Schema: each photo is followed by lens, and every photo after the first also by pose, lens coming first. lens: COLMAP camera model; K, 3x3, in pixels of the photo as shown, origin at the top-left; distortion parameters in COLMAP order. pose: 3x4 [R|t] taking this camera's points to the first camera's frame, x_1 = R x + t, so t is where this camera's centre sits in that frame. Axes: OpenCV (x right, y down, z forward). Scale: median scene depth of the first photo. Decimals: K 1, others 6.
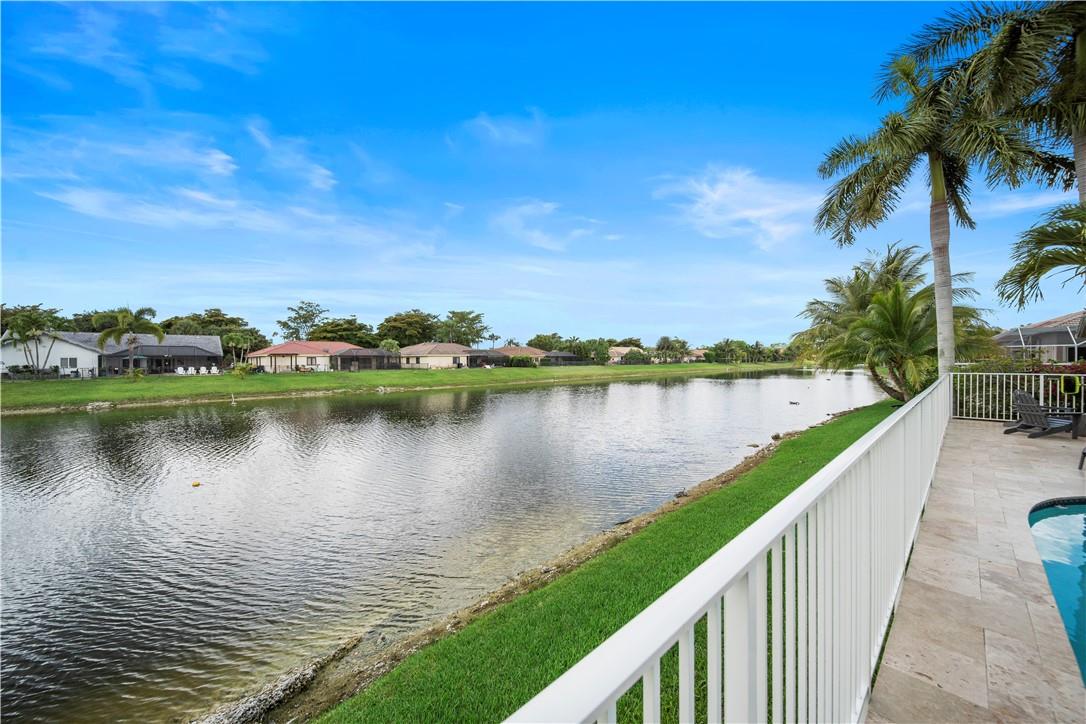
lens RADIAL K [[388.6, 0, 538.6], [0, 388.6, 363.9], [0, 0, 1]] dist [0.000336, -0.000275]
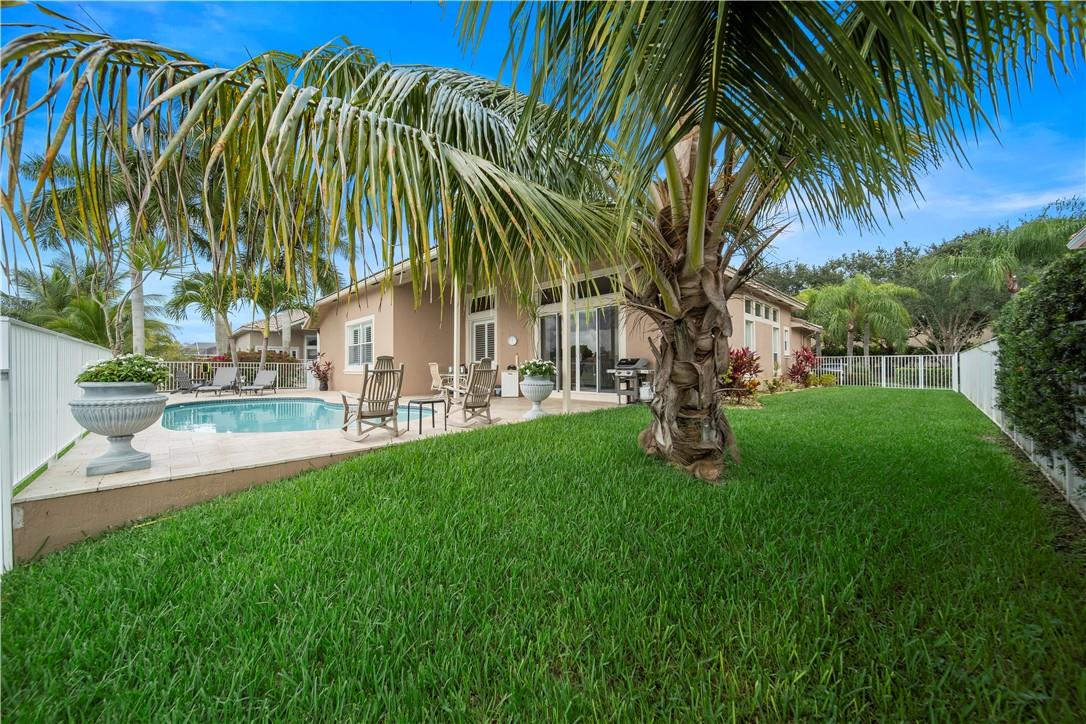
lens RADIAL K [[388.6, 0, 538.6], [0, 388.6, 363.9], [0, 0, 1]] dist [0.000336, -0.000275]
pose [[-0.029933, 0.027642, 0.999170, -0.345409], [0.013327, 0.999540, -0.027253, 0.070940], [-0.999463, 0.012500, -0.030288, -0.347593]]
